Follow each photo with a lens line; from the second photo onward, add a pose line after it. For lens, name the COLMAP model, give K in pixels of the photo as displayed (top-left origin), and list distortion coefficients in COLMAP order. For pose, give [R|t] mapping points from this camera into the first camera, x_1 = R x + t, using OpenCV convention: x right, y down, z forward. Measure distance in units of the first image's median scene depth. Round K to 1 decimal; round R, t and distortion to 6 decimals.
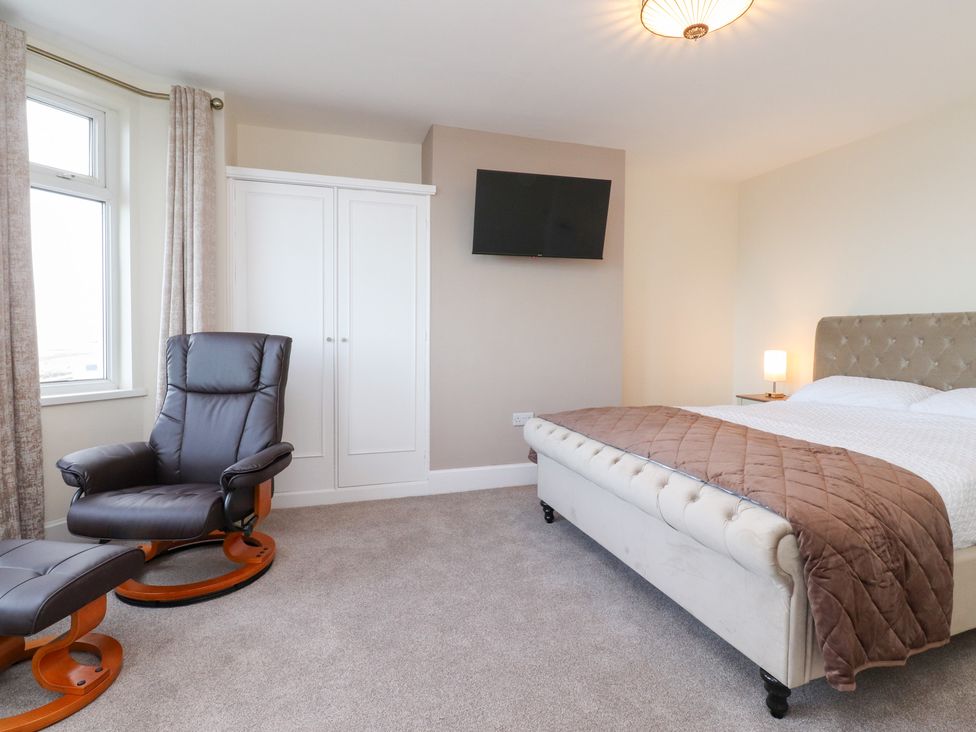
lens RADIAL K [[518.3, 0, 484.4], [0, 518.3, 349.0], [0, 0, 1]] dist [0.002462, -0.017112]
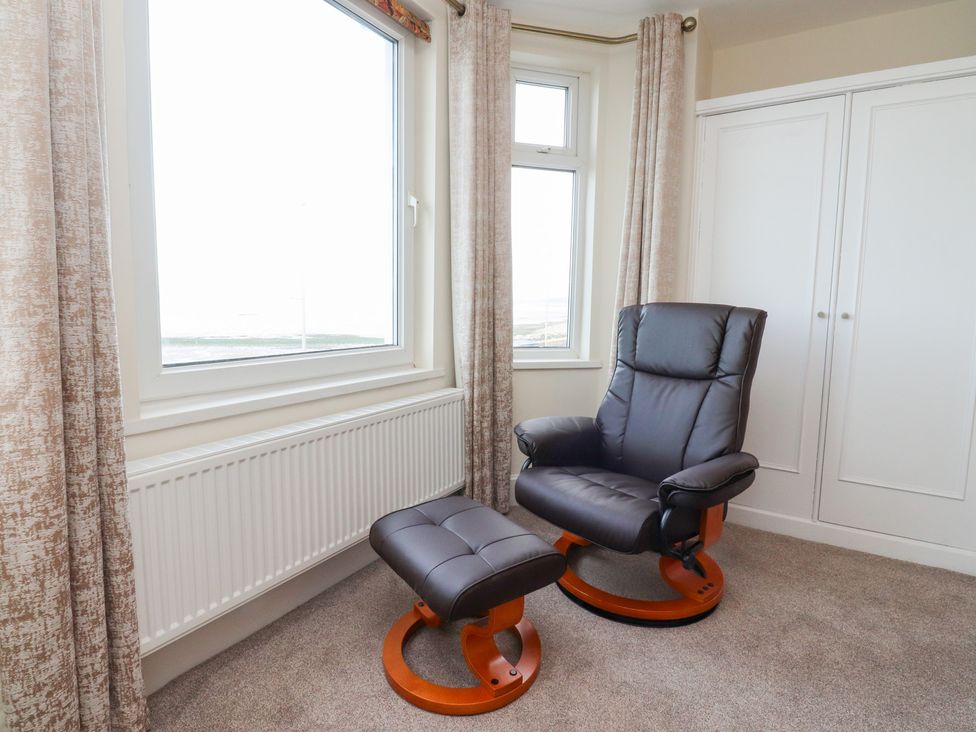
lens RADIAL K [[513.9, 0, 486.6], [0, 513.9, 348.5], [0, 0, 1]] dist [0.002582, -0.014159]
pose [[0.662027, 0.076019, -0.745615, -0.092758], [-0.036267, 0.996927, 0.069440, -0.005664], [0.748602, -0.018930, 0.662749, 0.231649]]
